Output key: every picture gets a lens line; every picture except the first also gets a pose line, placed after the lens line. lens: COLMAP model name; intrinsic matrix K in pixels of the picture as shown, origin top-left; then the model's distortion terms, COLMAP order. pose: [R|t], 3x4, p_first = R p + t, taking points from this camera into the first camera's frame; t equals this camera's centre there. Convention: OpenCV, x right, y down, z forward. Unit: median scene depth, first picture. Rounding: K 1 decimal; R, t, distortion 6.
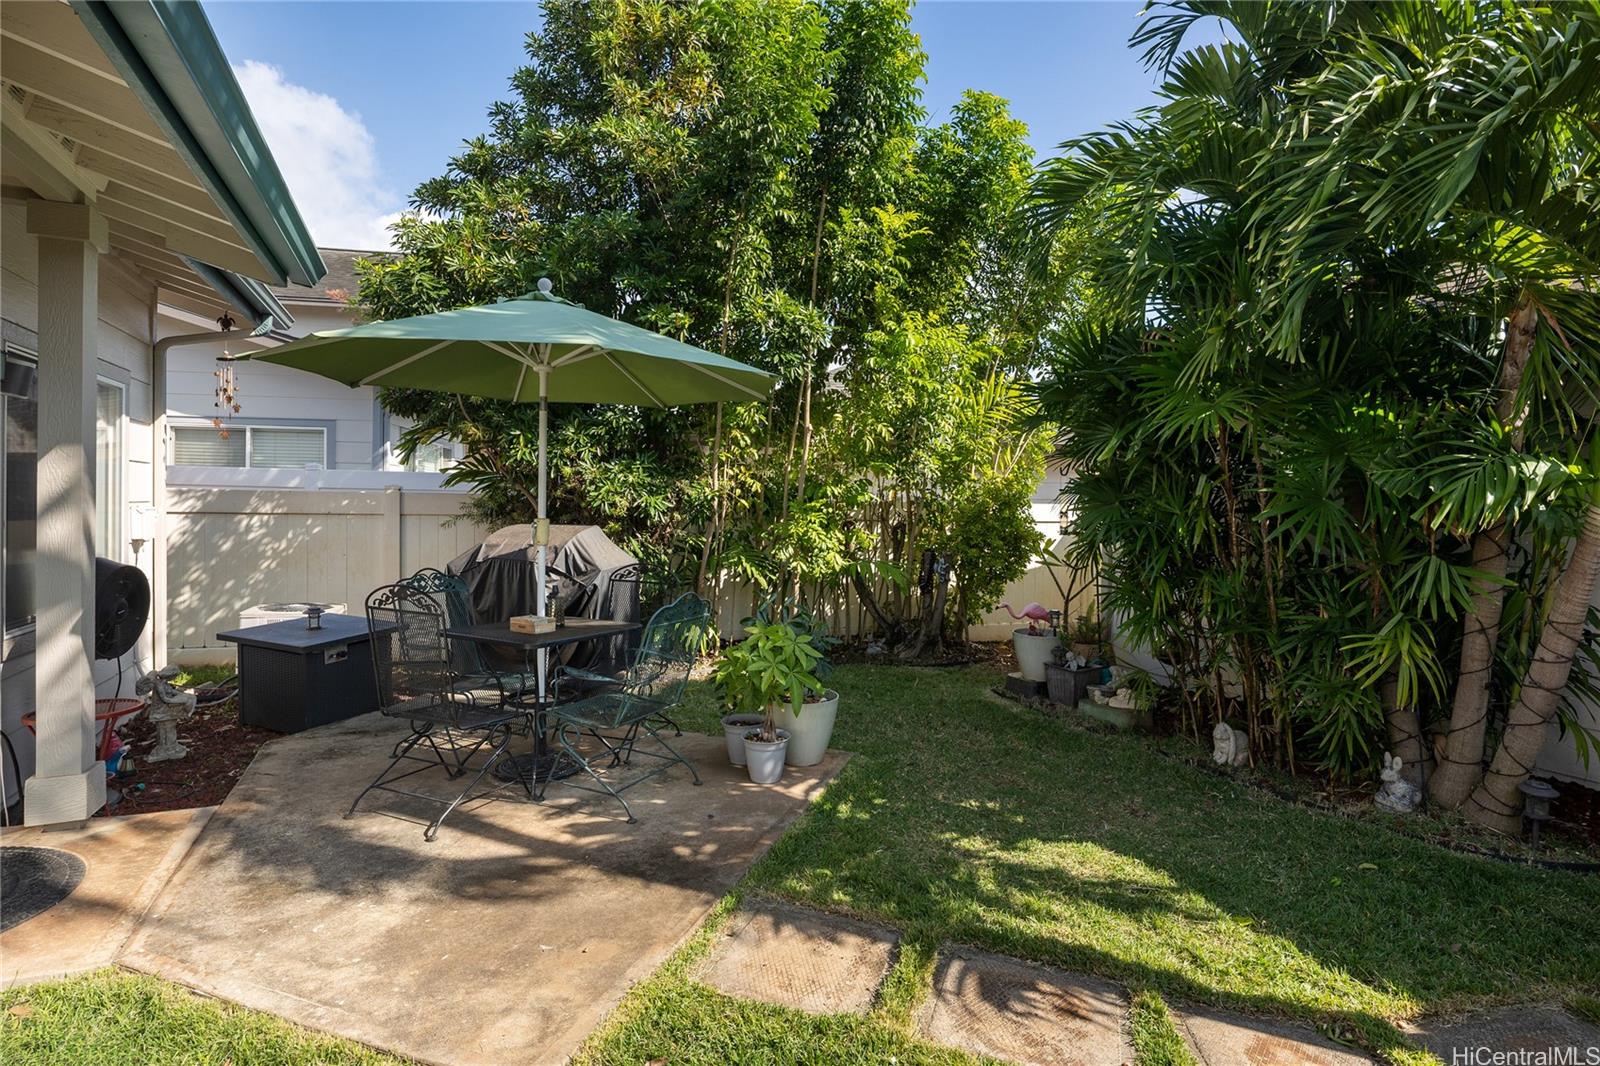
lens RADIAL K [[782.7, 0, 796.0], [0, 782.7, 484.6], [0, 0, 1]] dist [-0.000422, -0.000648]
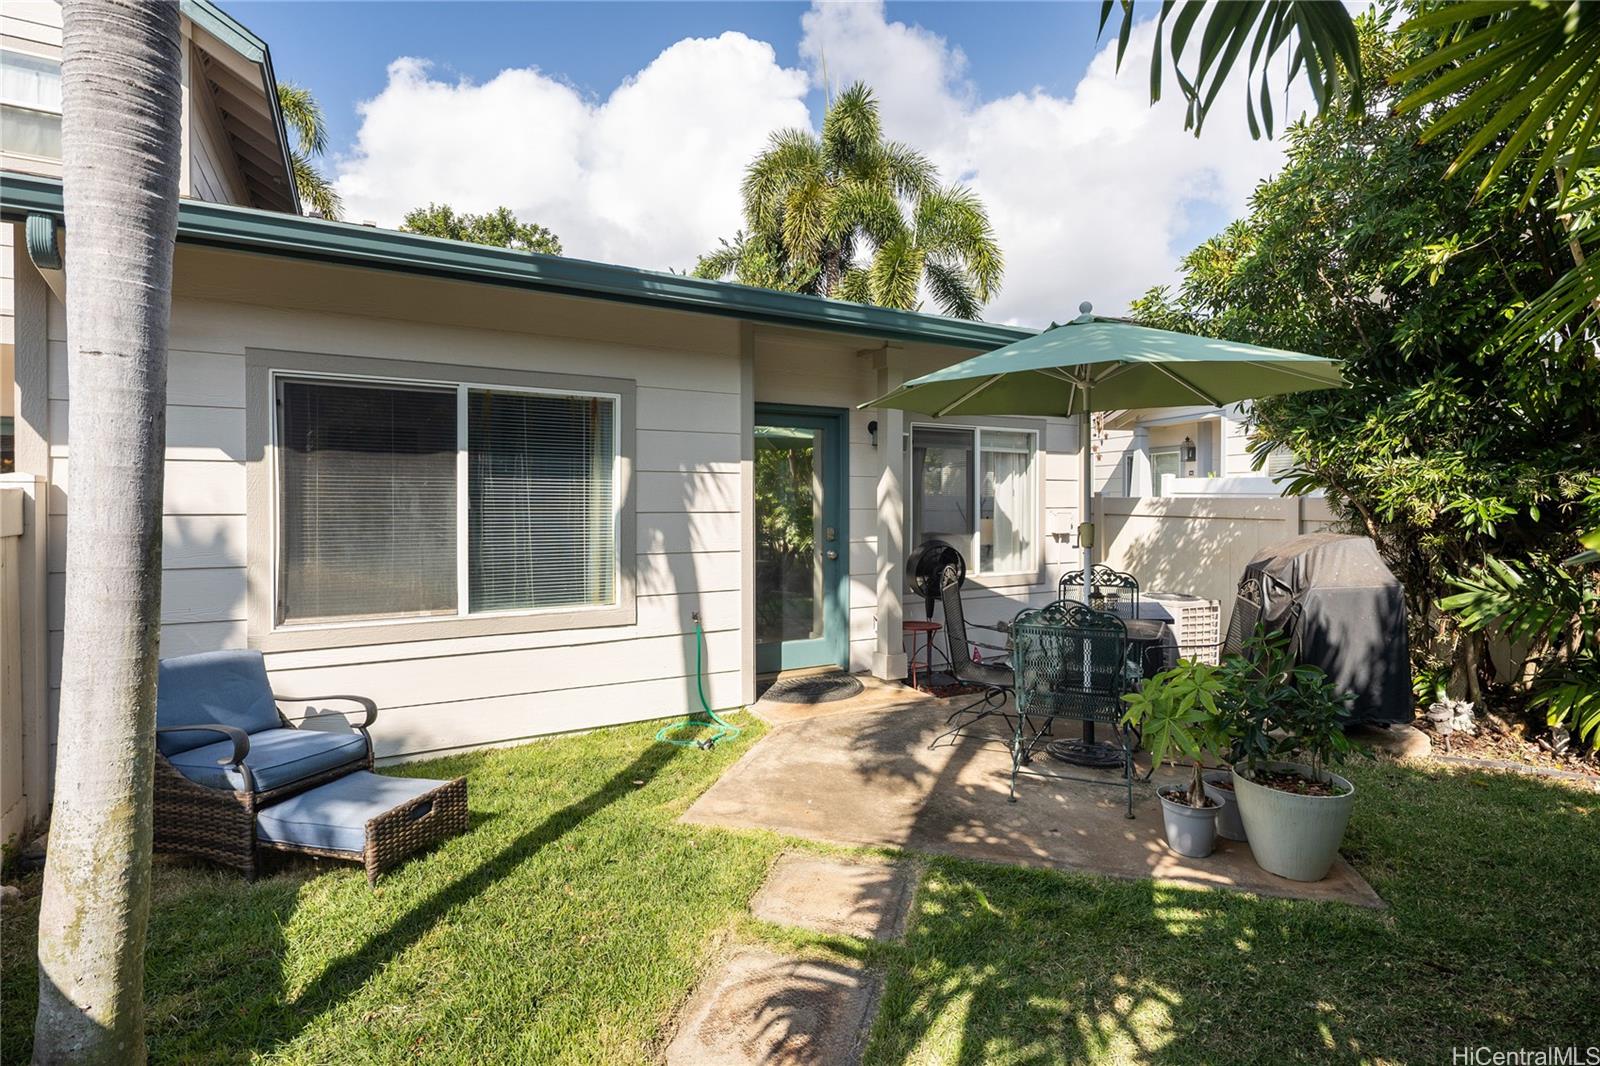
lens RADIAL K [[768.9, 0, 808.4], [0, 768.9, 499.1], [0, 0, 1]] dist [-0.001507, -0.000323]
pose [[0.082477, -0.011165, -0.996530, 0.465074], [0.022047, 0.999713, -0.009376, 0.008149], [0.996349, -0.021197, 0.082699, 0.353359]]
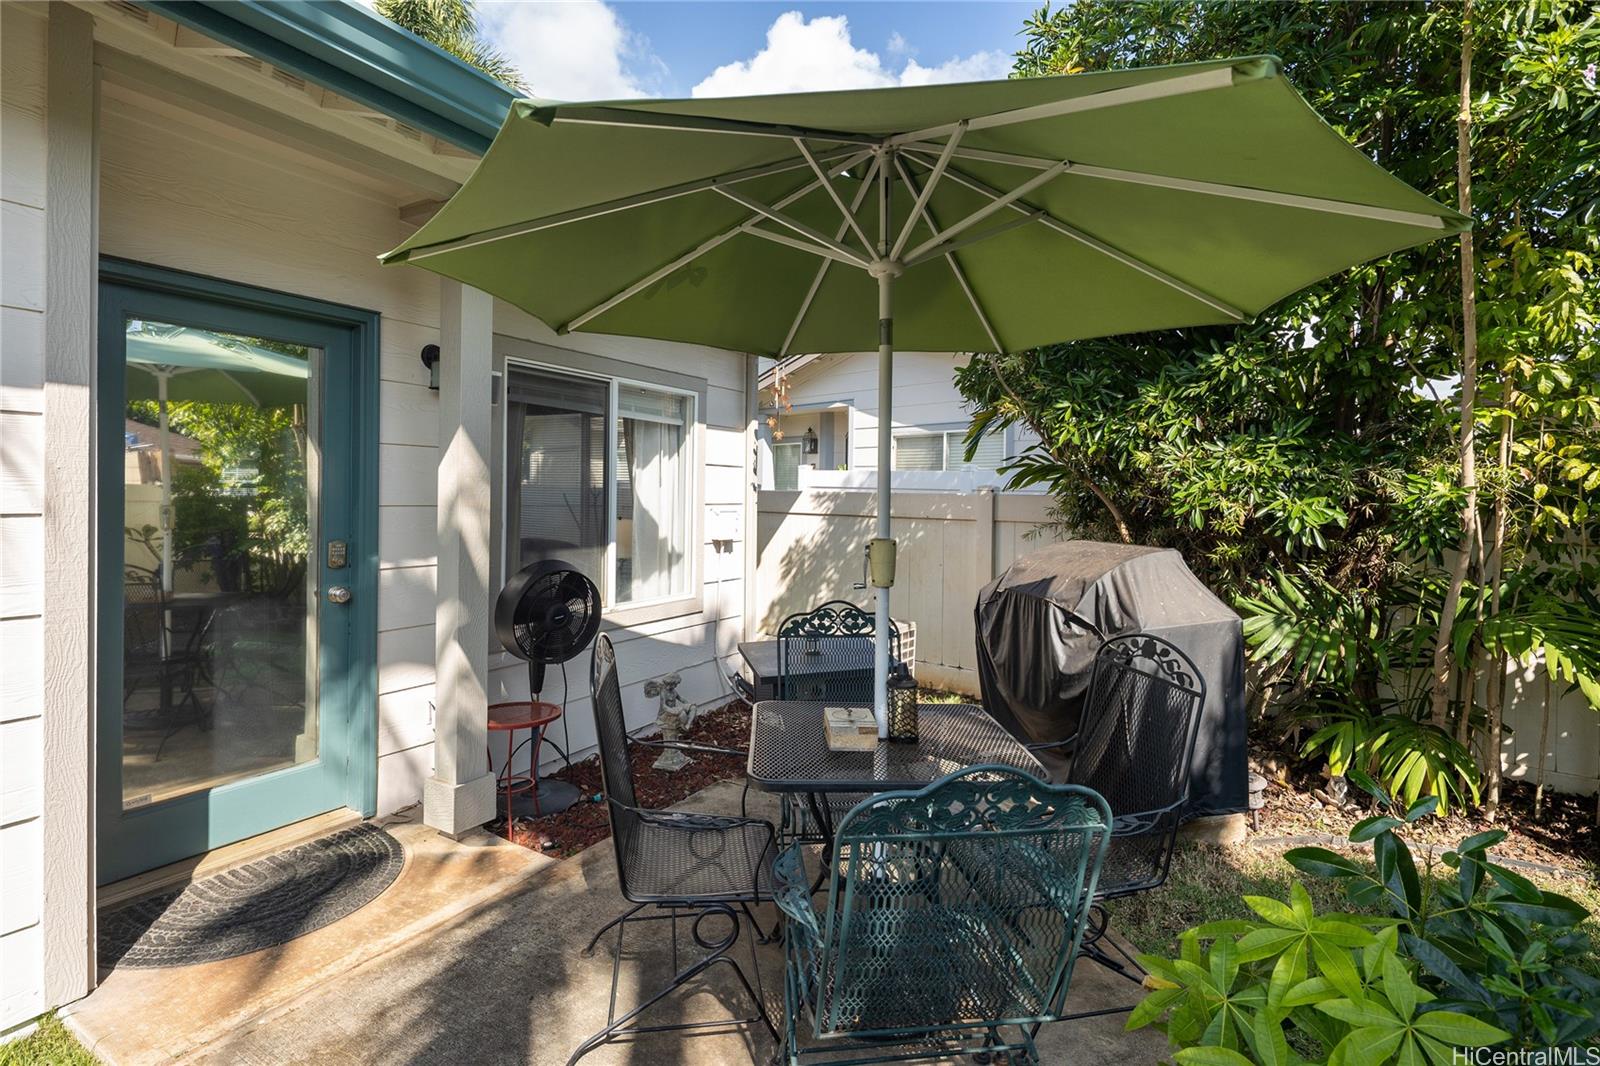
lens RADIAL K [[768.9, 0, 808.4], [0, 768.9, 499.1], [0, 0, 1]] dist [-0.001507, -0.000323]
pose [[0.573812, 0.001415, -0.818986, 0.059195], [0.011037, 0.999894, 0.009461, 0.006291], [0.818913, -0.014468, 0.573736, 0.429631]]
